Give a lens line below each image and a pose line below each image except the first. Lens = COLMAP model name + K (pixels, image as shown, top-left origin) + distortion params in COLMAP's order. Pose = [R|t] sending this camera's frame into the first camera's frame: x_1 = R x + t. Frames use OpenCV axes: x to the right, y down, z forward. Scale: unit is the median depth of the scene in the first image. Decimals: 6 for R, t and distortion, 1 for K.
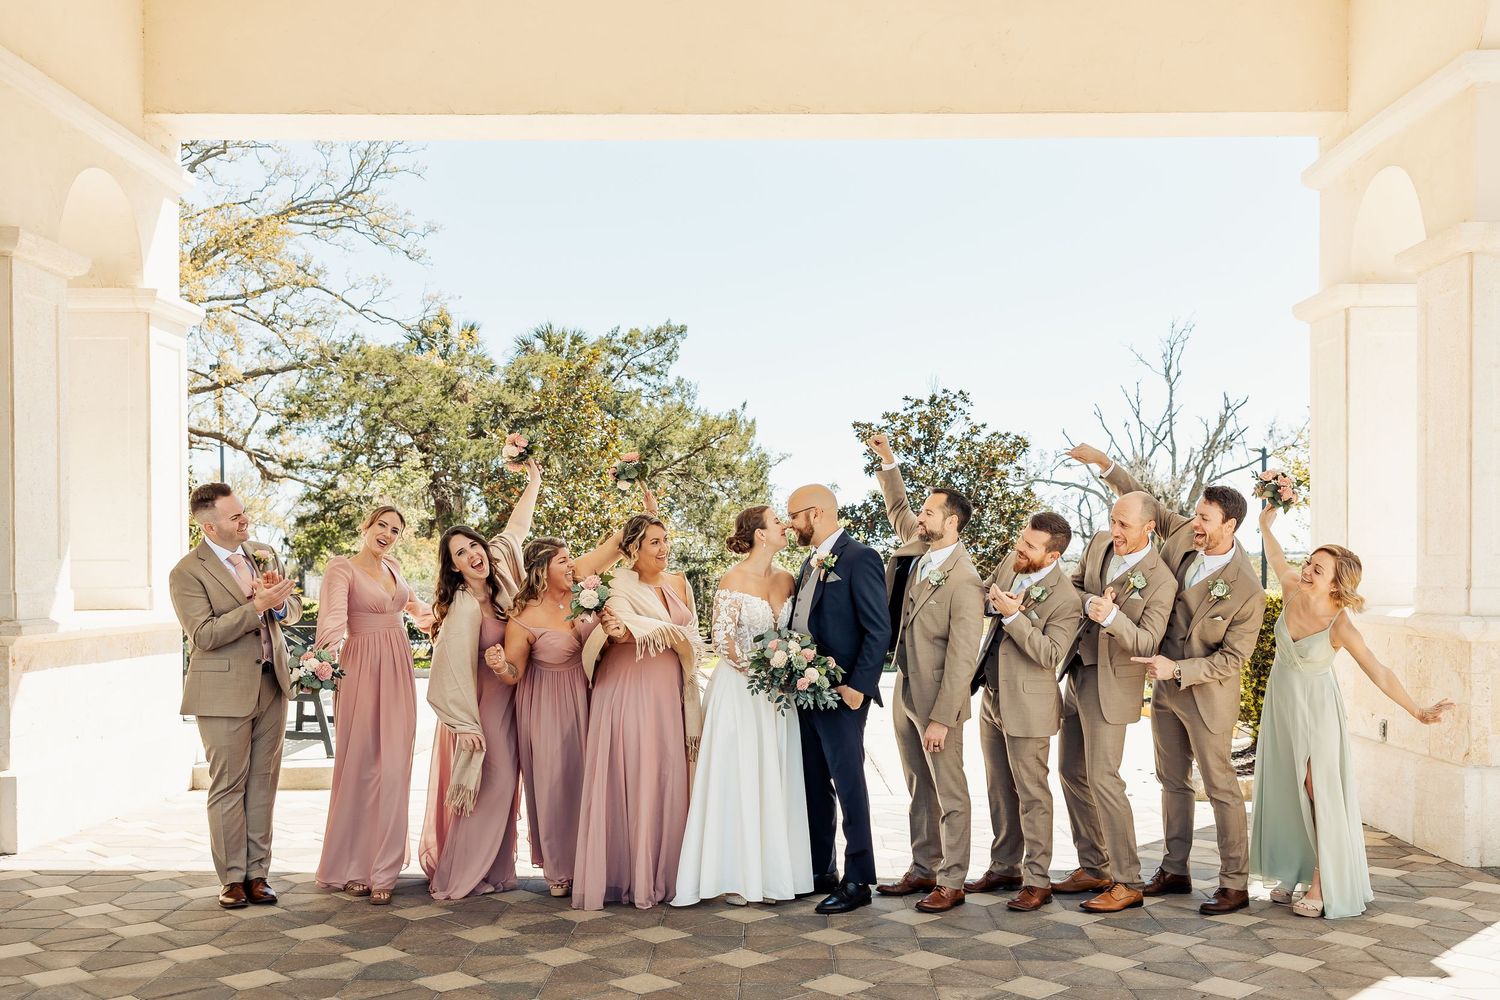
lens RADIAL K [[1428.2, 0, 745.4], [0, 1428.2, 451.3], [0, 0, 1]] dist [0.006903, -0.007986]
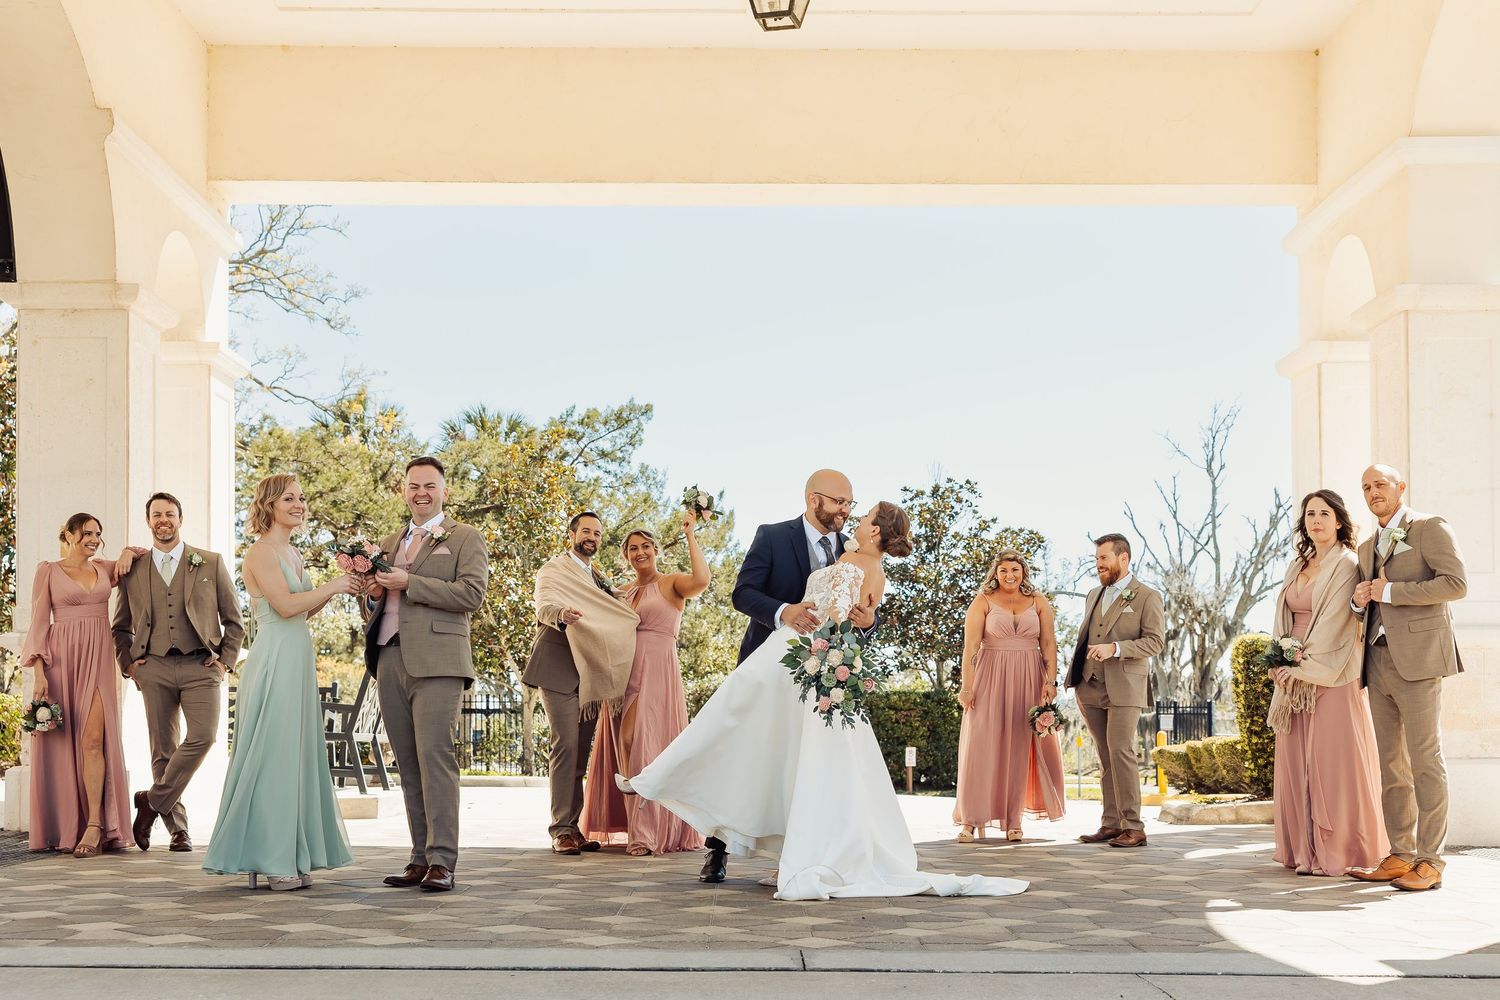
lens RADIAL K [[1843.2, 0, 750.0], [0, 1843.2, 500.0], [0, 0, 1]] dist [-0.009663, 0.012695]
pose [[0.999490, -0.000137, 0.031924, -0.017753], [0.001589, 0.998965, -0.045460, 0.020722], [-0.031885, 0.045488, 0.998456, -0.118419]]
